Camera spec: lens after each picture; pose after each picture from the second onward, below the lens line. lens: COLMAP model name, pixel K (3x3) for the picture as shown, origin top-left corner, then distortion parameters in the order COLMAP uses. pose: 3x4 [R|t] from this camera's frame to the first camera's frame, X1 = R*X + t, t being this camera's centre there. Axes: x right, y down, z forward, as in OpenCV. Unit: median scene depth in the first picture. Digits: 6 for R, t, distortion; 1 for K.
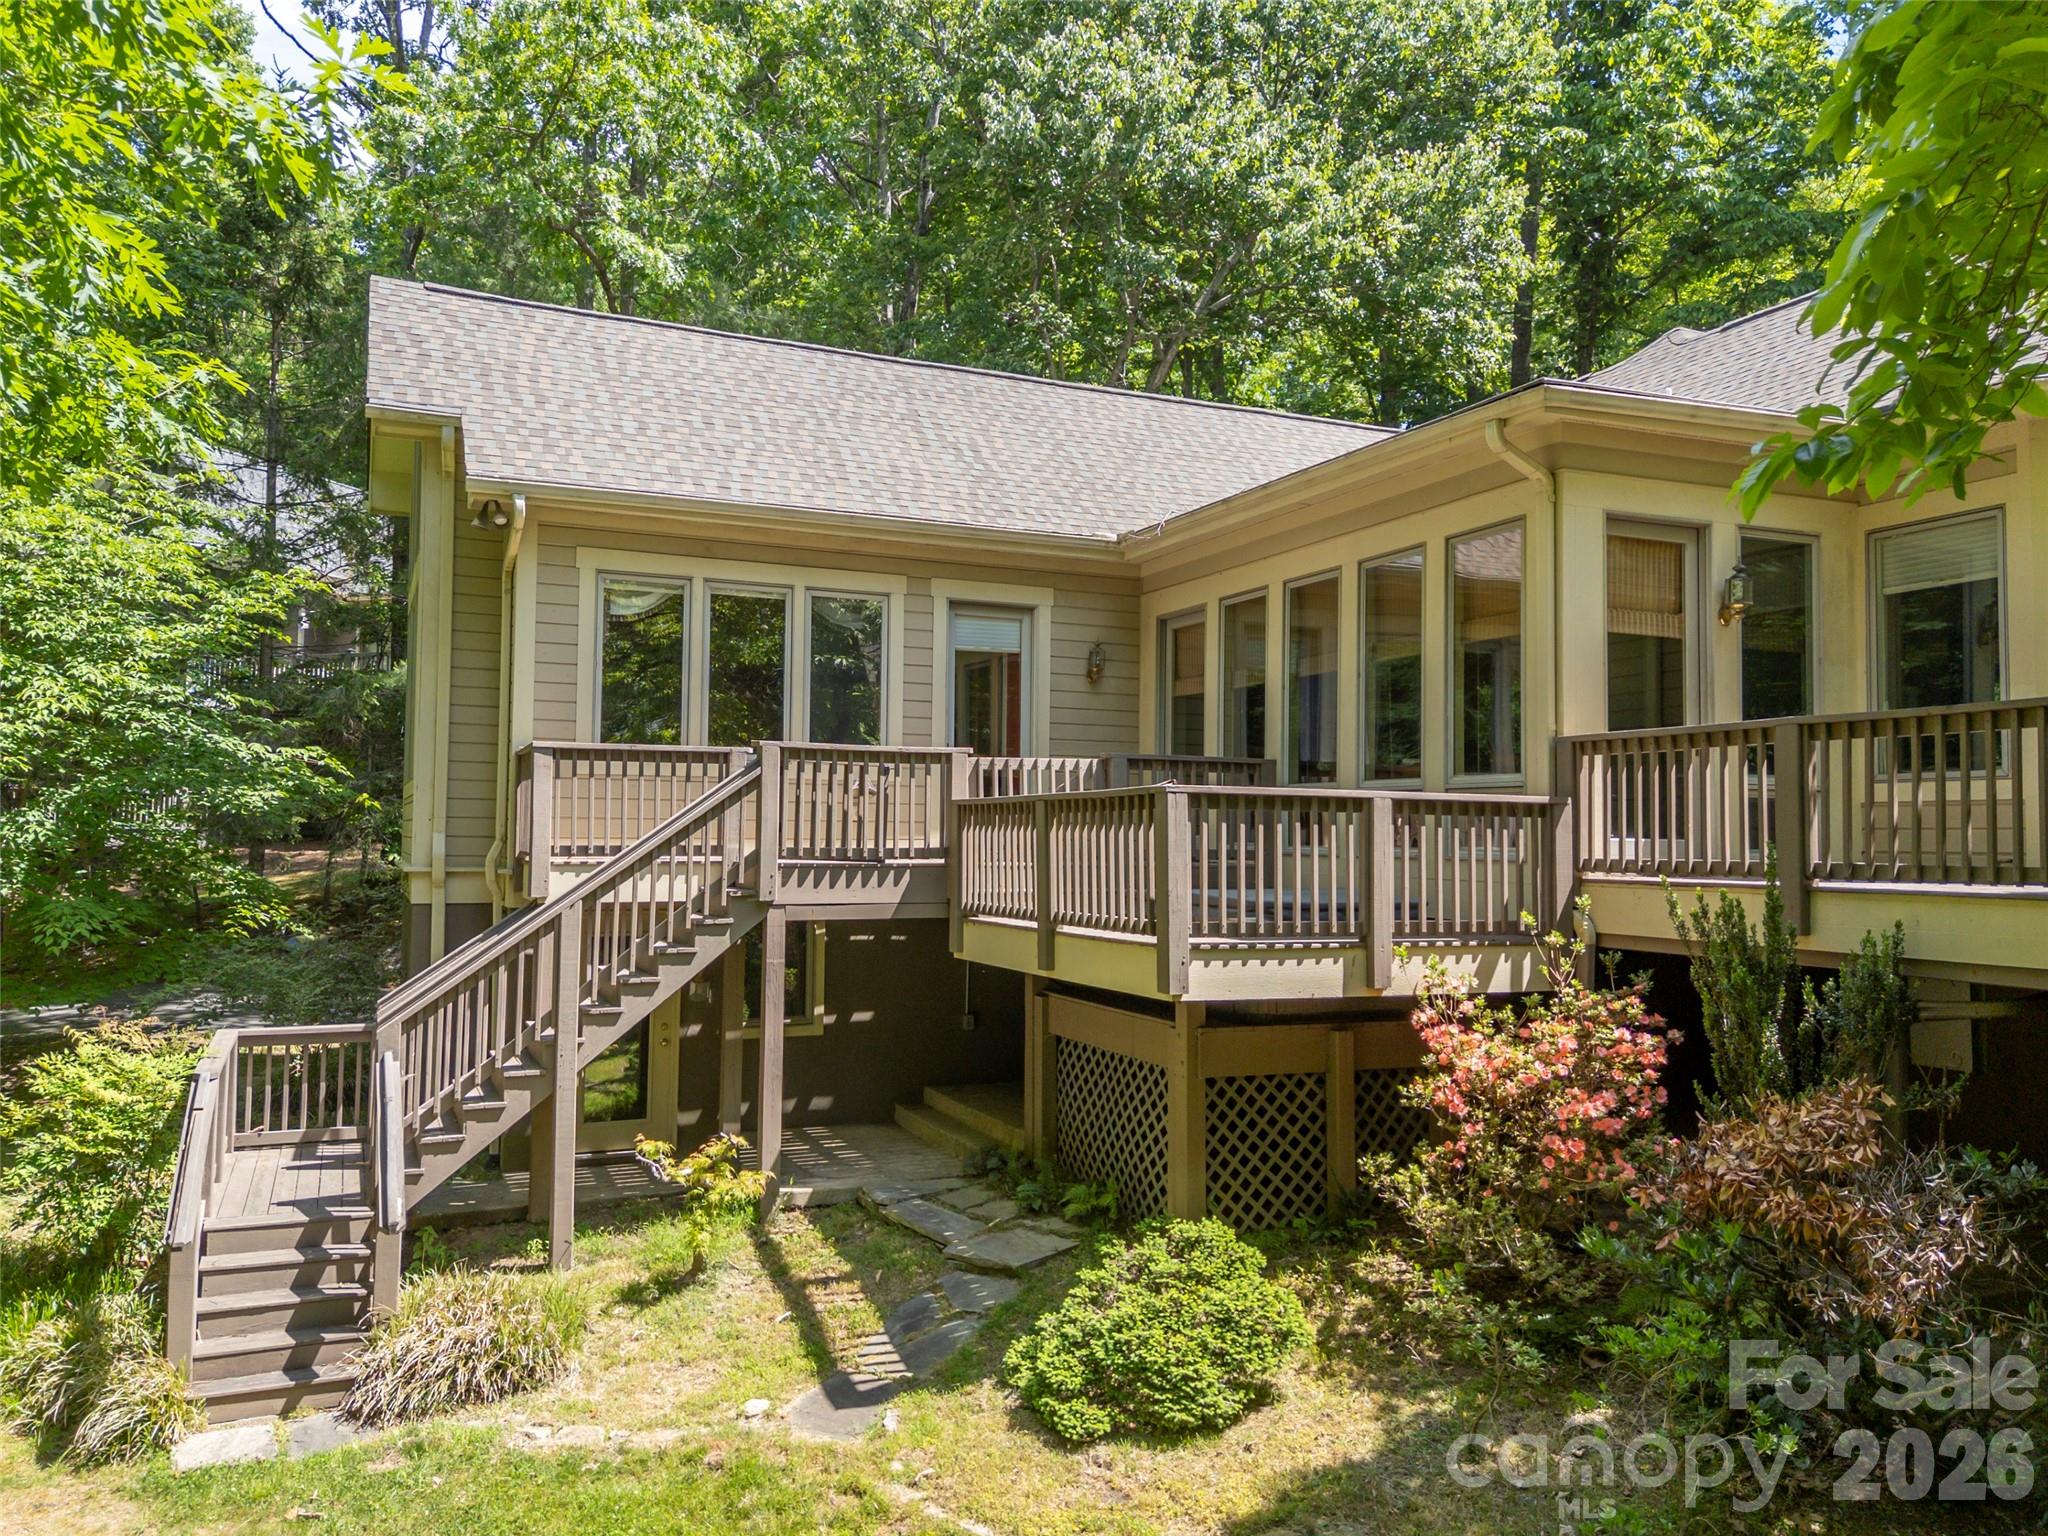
lens RADIAL K [[1511.0, 0, 1024.0], [0, 1511.0, 768.0], [0, 0, 1]] dist [0.064298, -0.049398]
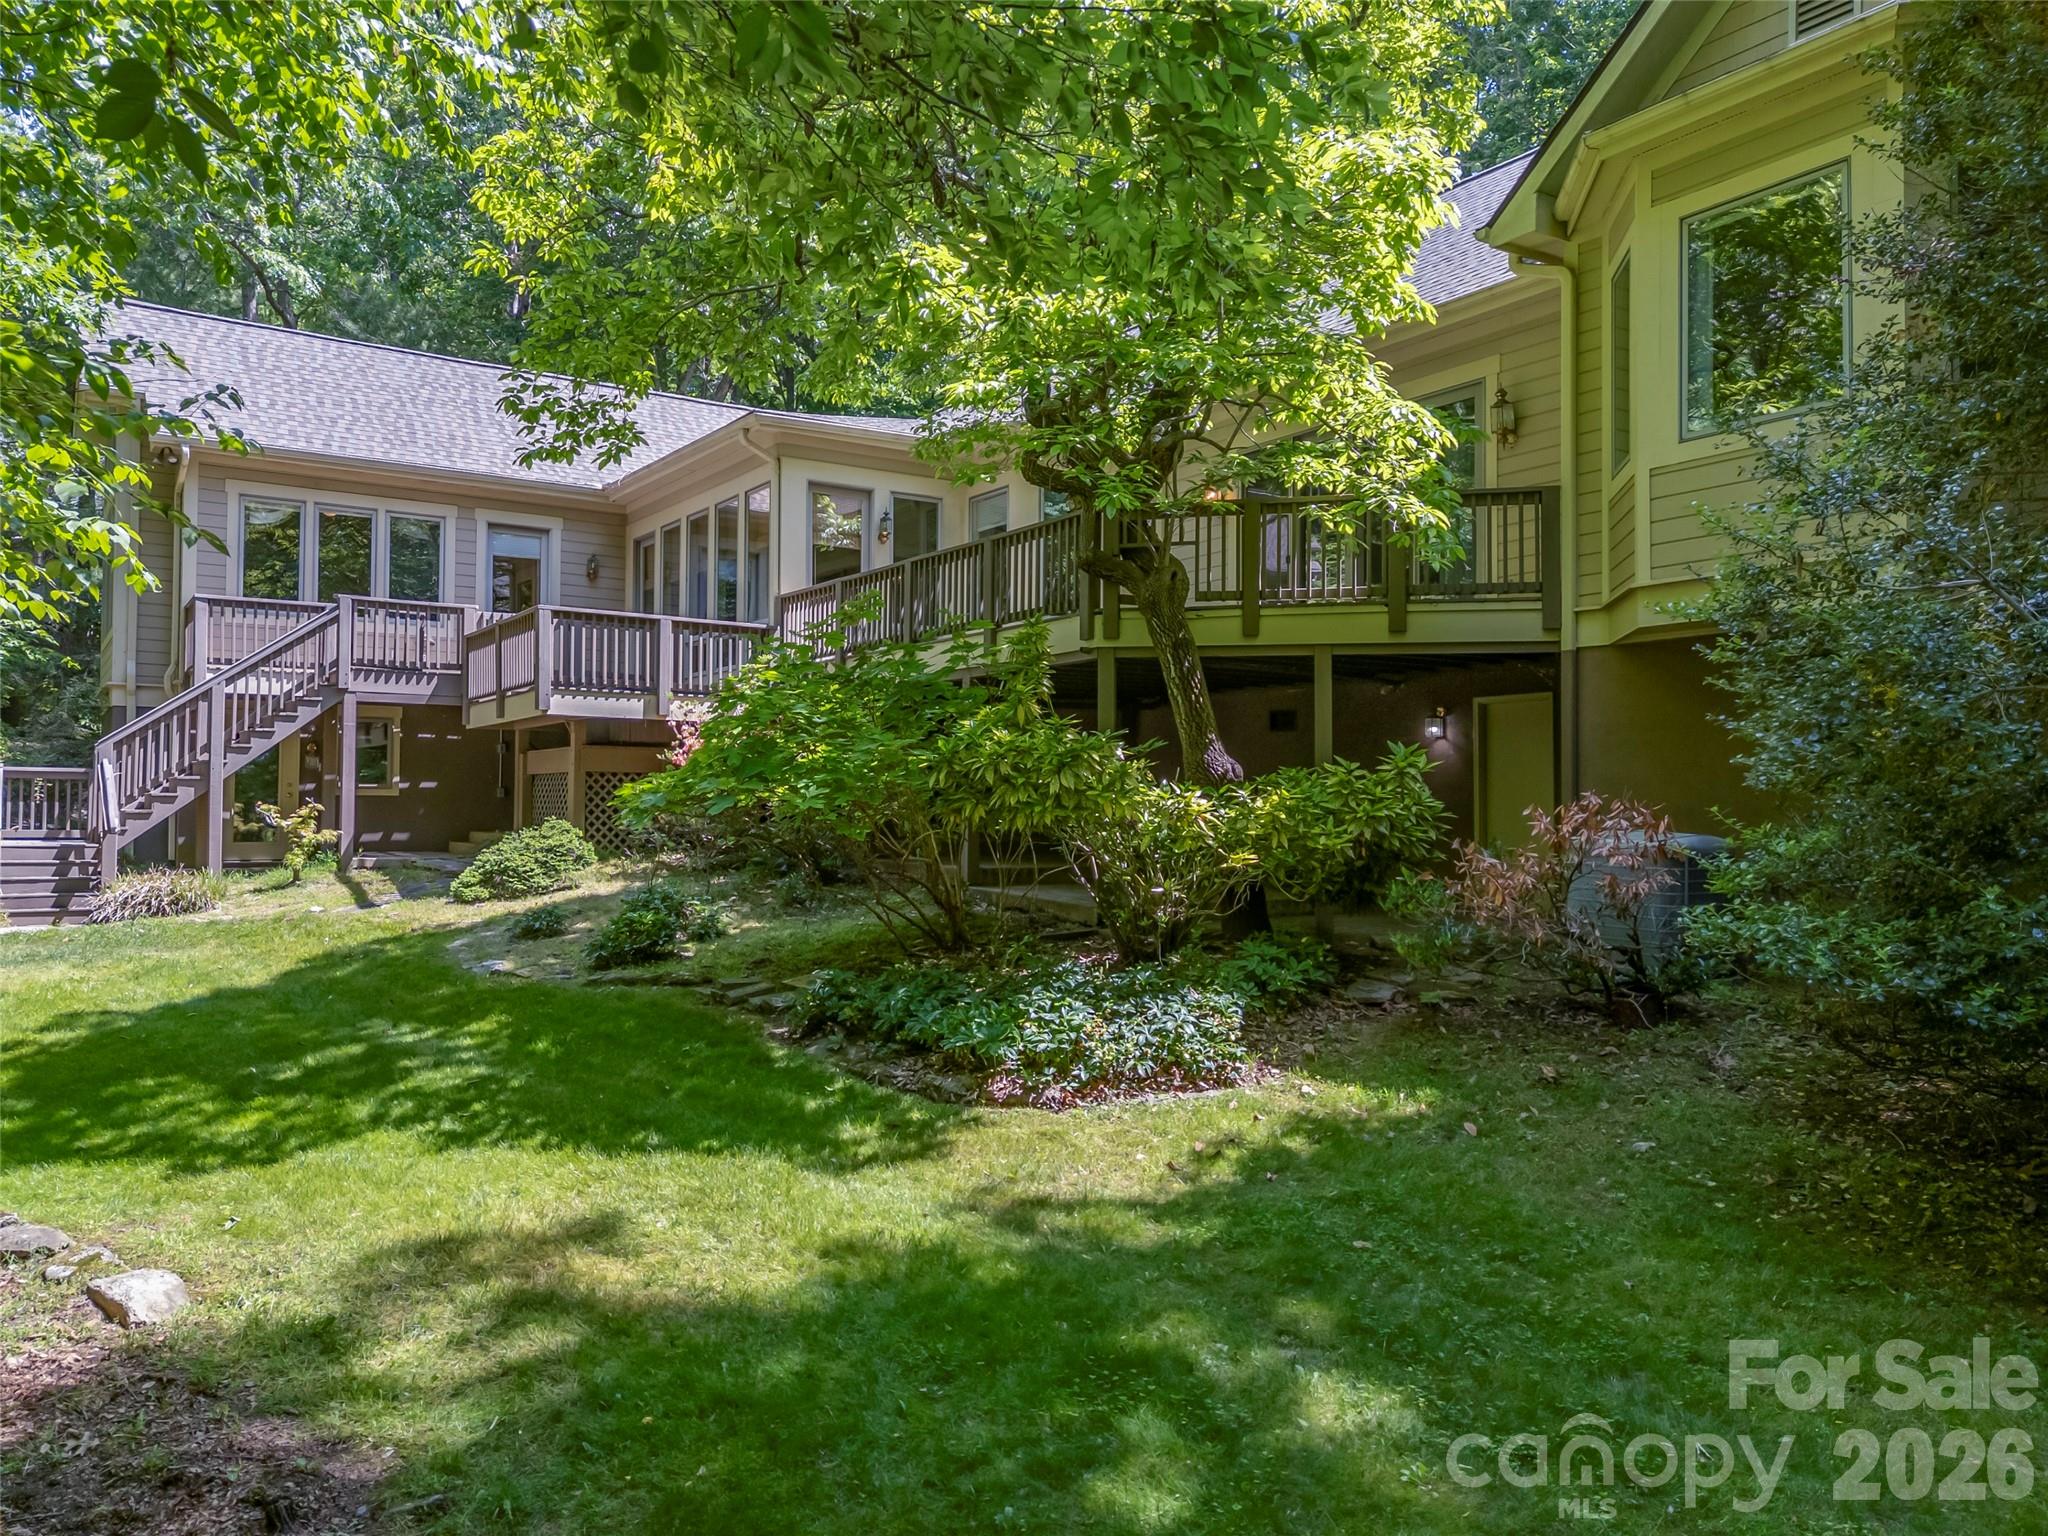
lens RADIAL K [[1511.0, 0, 1024.0], [0, 1511.0, 768.0], [0, 0, 1]] dist [0.064298, -0.049398]
pose [[0.985763, -0.000095, 0.168139, 0.285945], [-0.002800, 0.999852, 0.016983, 0.140507], [-0.168116, -0.017212, 0.985617, -0.800013]]
